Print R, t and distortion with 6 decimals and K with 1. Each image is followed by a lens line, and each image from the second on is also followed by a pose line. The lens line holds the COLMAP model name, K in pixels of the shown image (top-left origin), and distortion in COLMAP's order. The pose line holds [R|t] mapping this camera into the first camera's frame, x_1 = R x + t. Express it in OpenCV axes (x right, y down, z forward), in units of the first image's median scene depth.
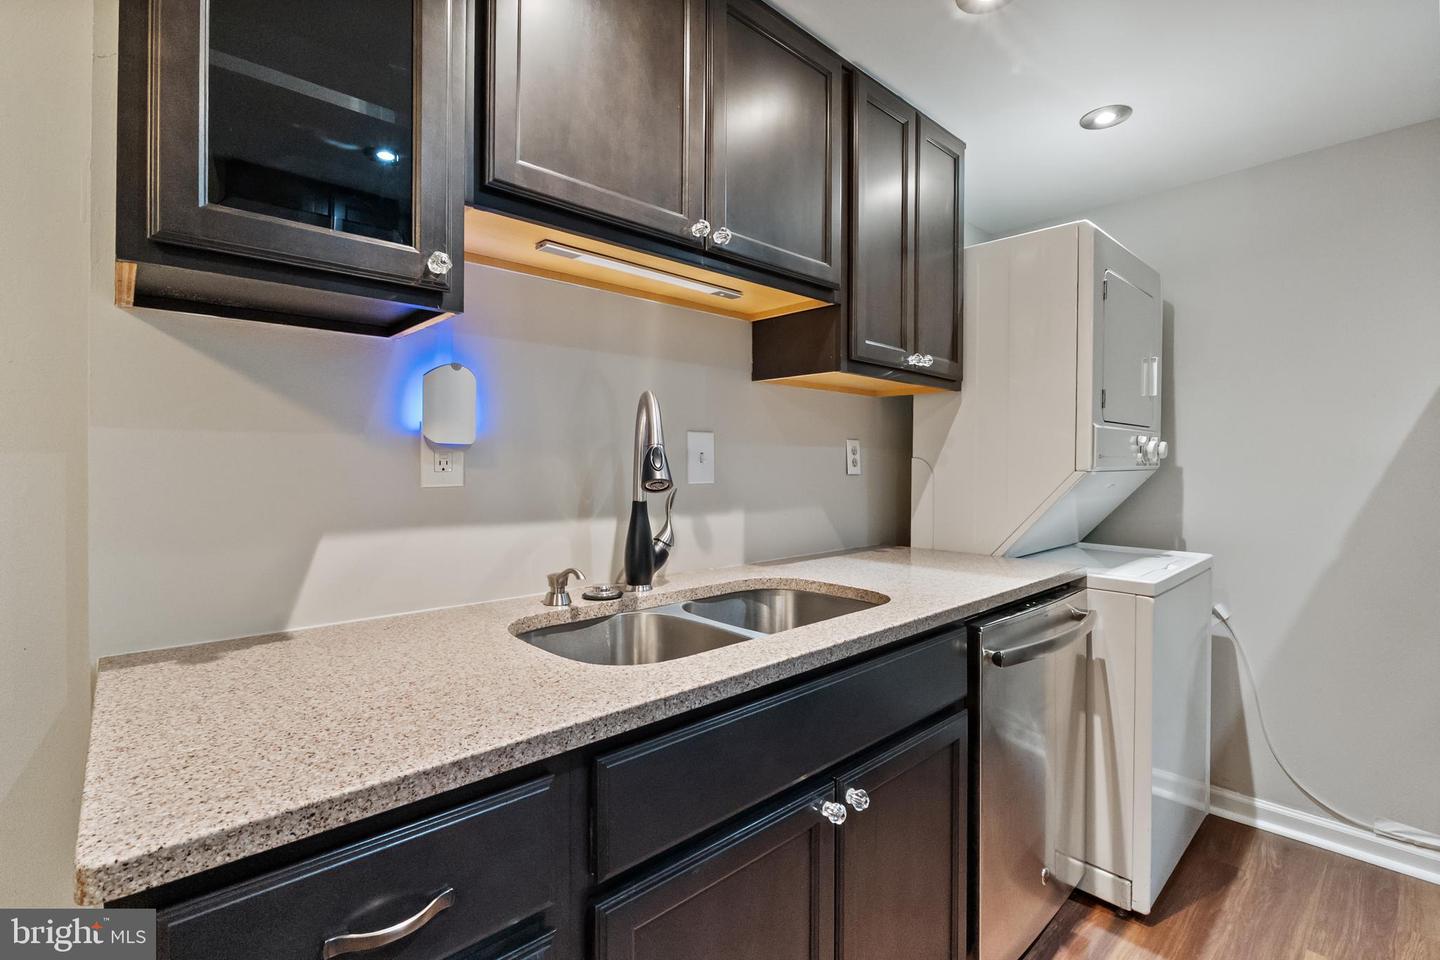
lens RADIAL K [[649.7, 0, 718.2], [0, 649.7, 461.1], [0, 0, 1]] dist [-0.007713, -0.000076]
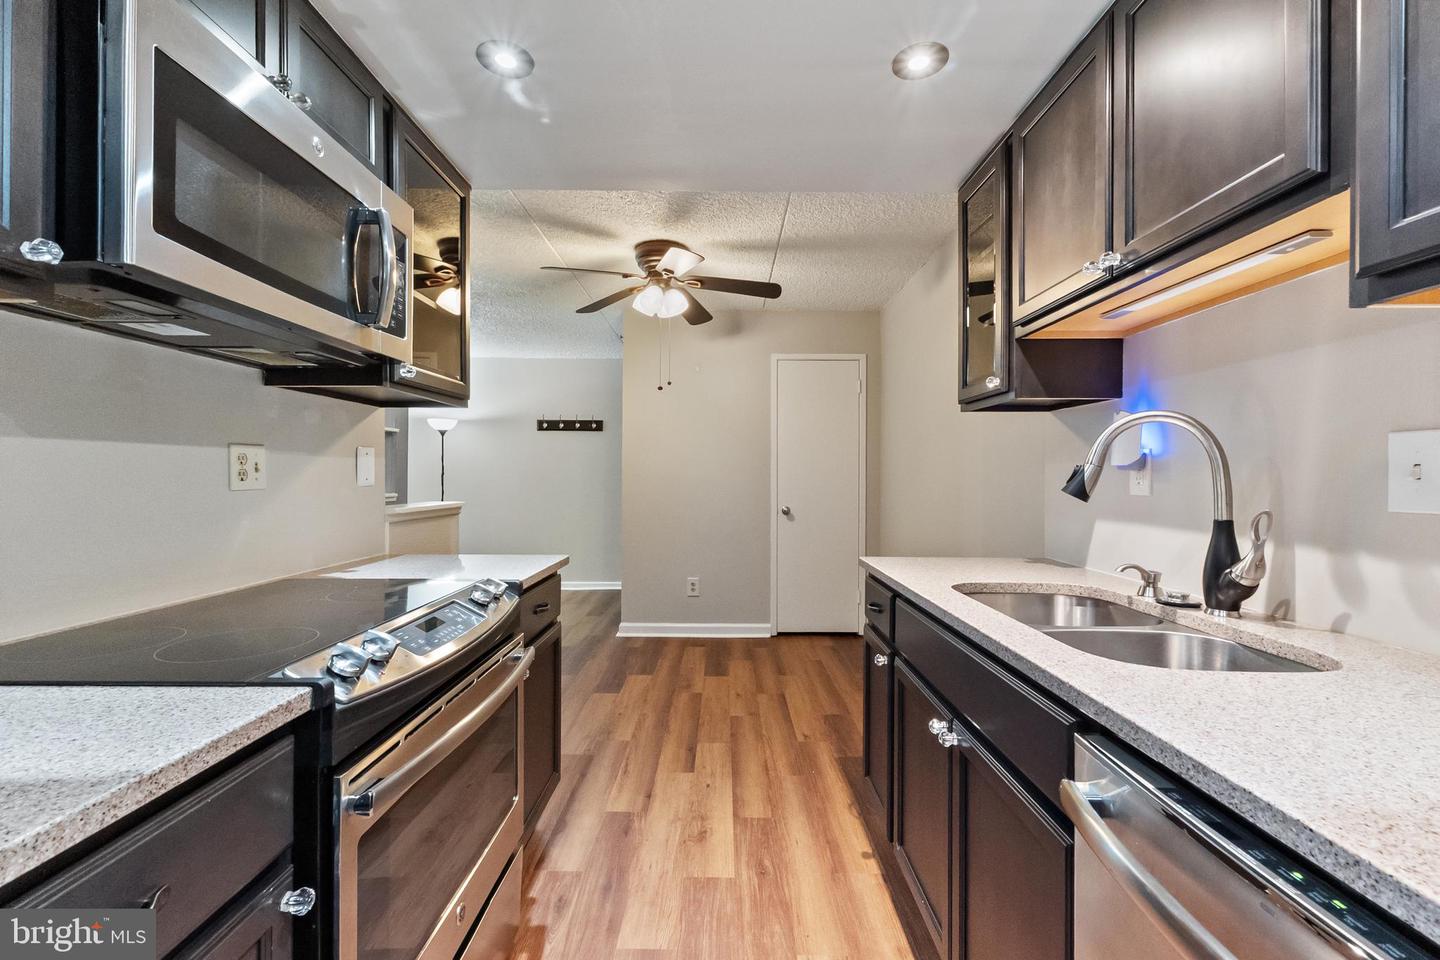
lens RADIAL K [[621.6, 0, 720.0], [0, 621.6, 480.0], [0, 0, 1]] dist [0.000002, 0.000045]
pose [[-0.678828, 0.001204, -0.734296, 0.864077], [-0.003374, 0.999983, 0.004760, 0.001929], [0.734290, 0.005709, -0.678812, 0.909891]]
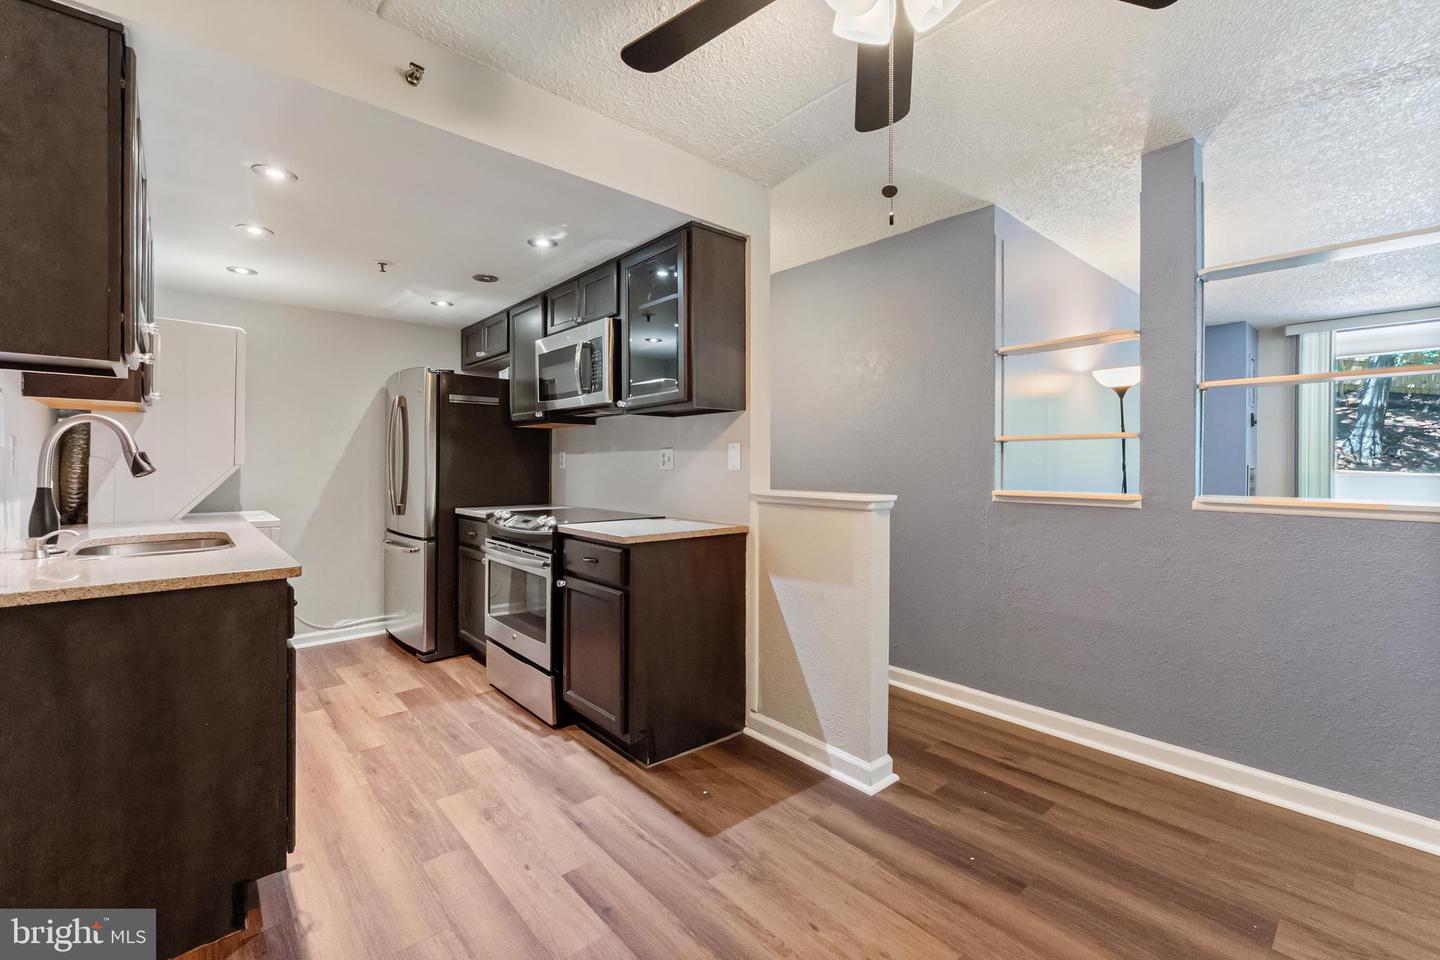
lens RADIAL K [[607.8, 0, 716.6], [0, 607.8, 467.2], [0, 0, 1]] dist [0.000094, 0.000118]
pose [[0.020630, -0.007327, 0.999760, -1.190674], [-0.005218, 0.999959, 0.007436, 0.000394], [-0.999774, -0.005370, 0.020591, -0.408522]]
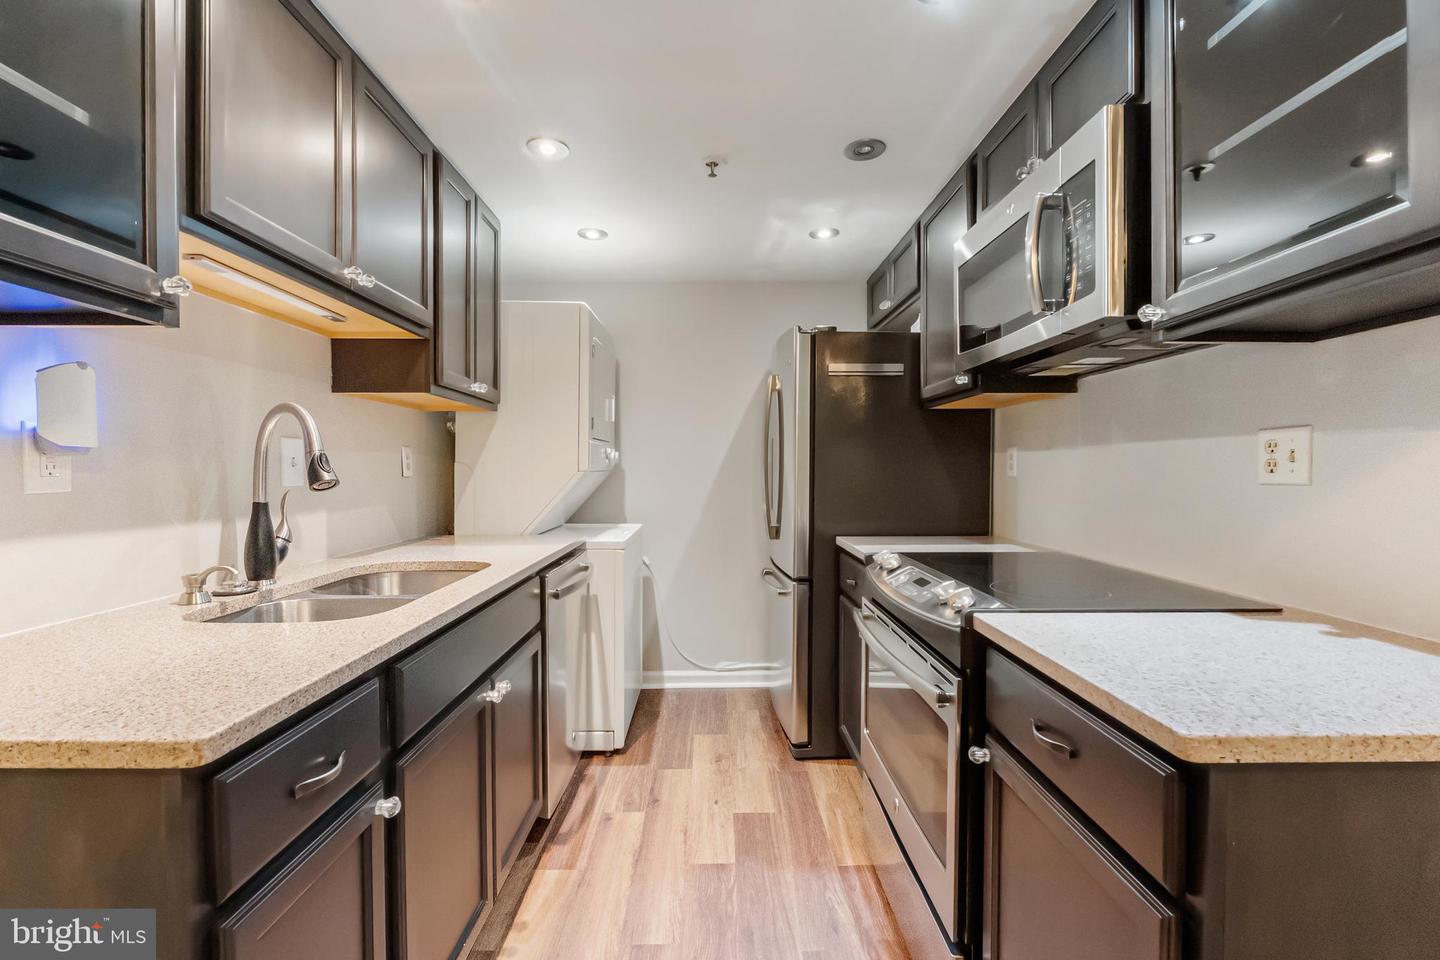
lens RADIAL K [[633.3, 0, 720.0], [0, 633.3, 480.0], [0, 0, 1]] dist [-0.002408, -0.000434]
pose [[0.668885, -0.017038, 0.743171, -0.329005], [0.000250, 0.999742, 0.022695, 0.001077], [-0.743366, -0.014995, 0.668717, -0.222522]]
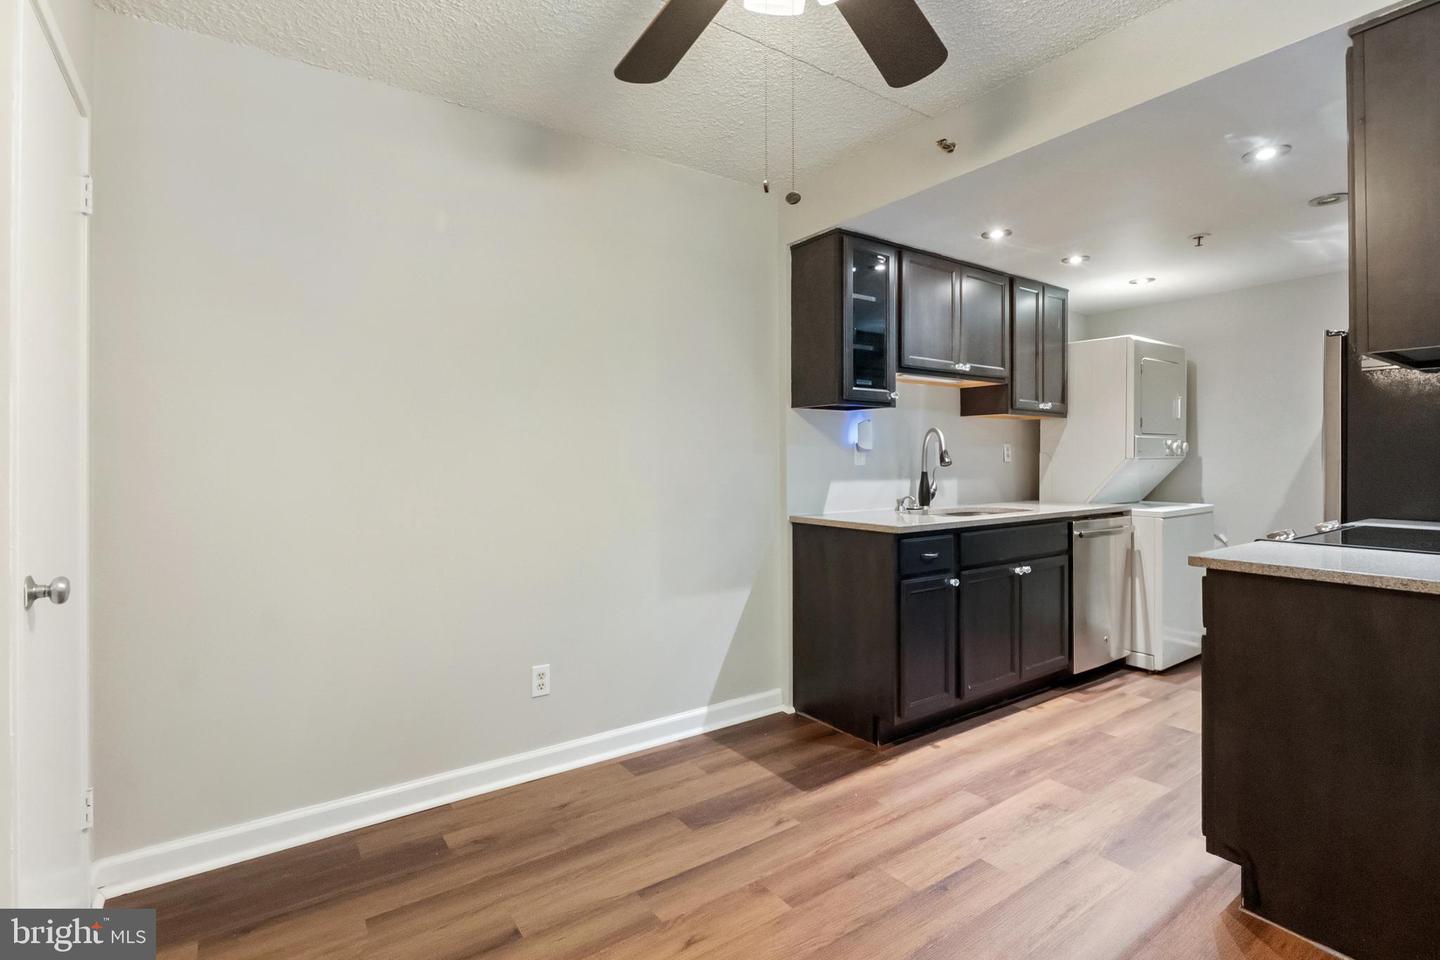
lens RADIAL K [[681.6, 0, 723.7], [0, 681.6, 458.3], [0, 0, 1]] dist [-0.002010, -0.000096]
pose [[0.992278, -0.005448, -0.123911, -0.462099], [0.005878, 0.999978, 0.003103, -0.000316], [0.123891, -0.003807, 0.992289, -1.353955]]
